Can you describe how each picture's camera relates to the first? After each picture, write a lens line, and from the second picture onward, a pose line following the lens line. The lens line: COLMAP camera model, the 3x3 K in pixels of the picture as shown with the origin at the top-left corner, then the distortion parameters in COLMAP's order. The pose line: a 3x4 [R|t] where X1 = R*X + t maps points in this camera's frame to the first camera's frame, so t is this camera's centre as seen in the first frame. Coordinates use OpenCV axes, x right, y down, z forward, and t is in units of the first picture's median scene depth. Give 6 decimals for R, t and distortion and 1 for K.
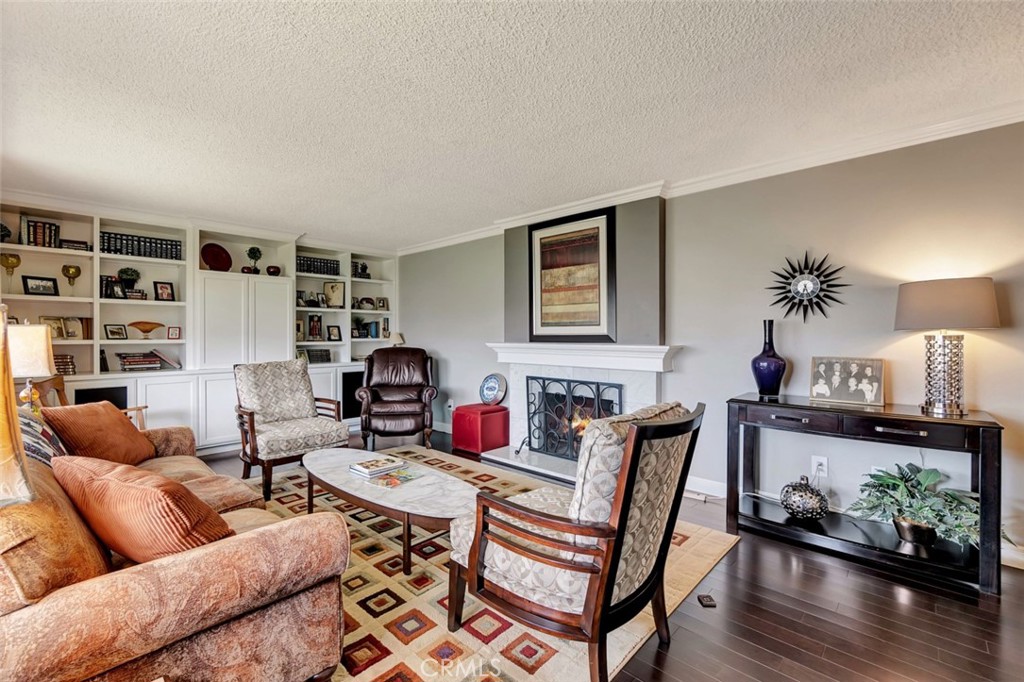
lens RADIAL K [[443.0, 0, 502.7], [0, 443.0, 337.1], [0, 0, 1]] dist [-0.007892, 0.000892]
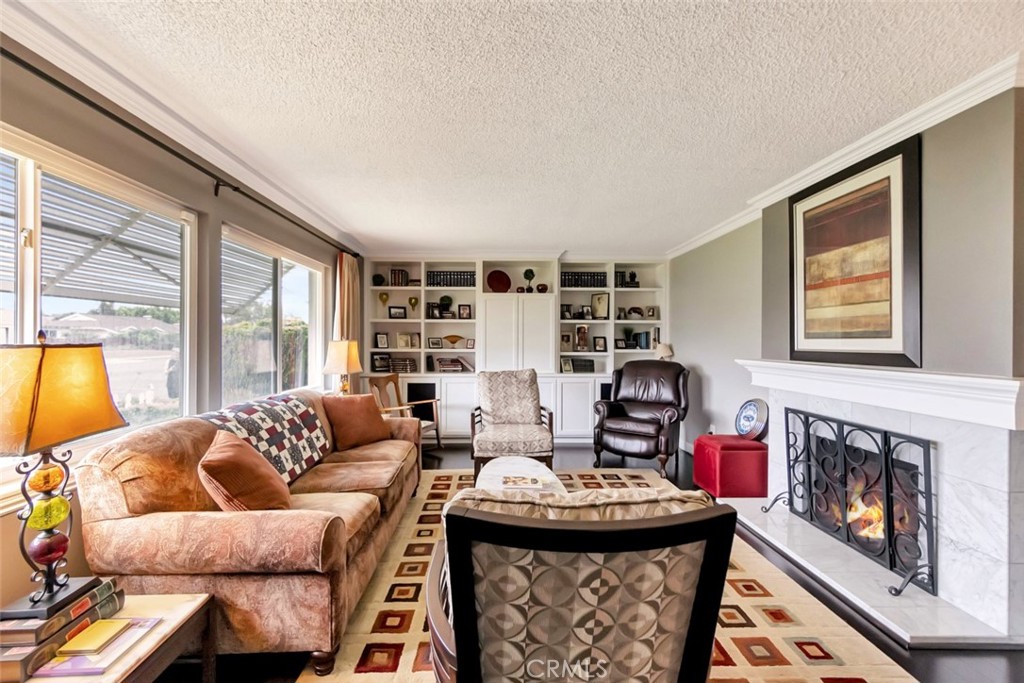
lens RADIAL K [[438.9, 0, 506.3], [0, 438.9, 341.5], [0, 0, 1]] dist [-0.008902, 0.005107]
pose [[0.707420, 0.003531, -0.706785, 0.234083], [-0.007393, 0.999970, -0.002403, -0.013710], [0.706755, 0.006925, 0.707424, 0.173824]]
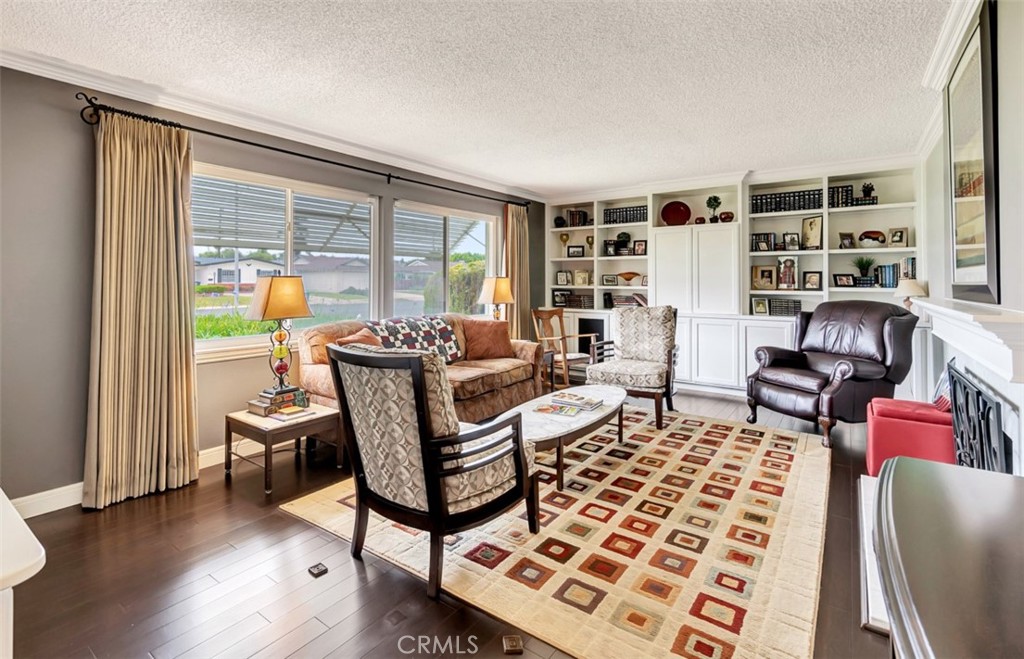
lens RADIAL K [[489.1, 0, 465.8], [0, 489.1, 272.1], [0, 0, 1]] dist [-0.000811, 0.000141]
pose [[0.095004, -0.018350, -0.995308, 0.574398], [-0.007006, 0.999793, -0.019102, -0.003977], [0.995452, 0.008788, 0.094855, 0.375751]]
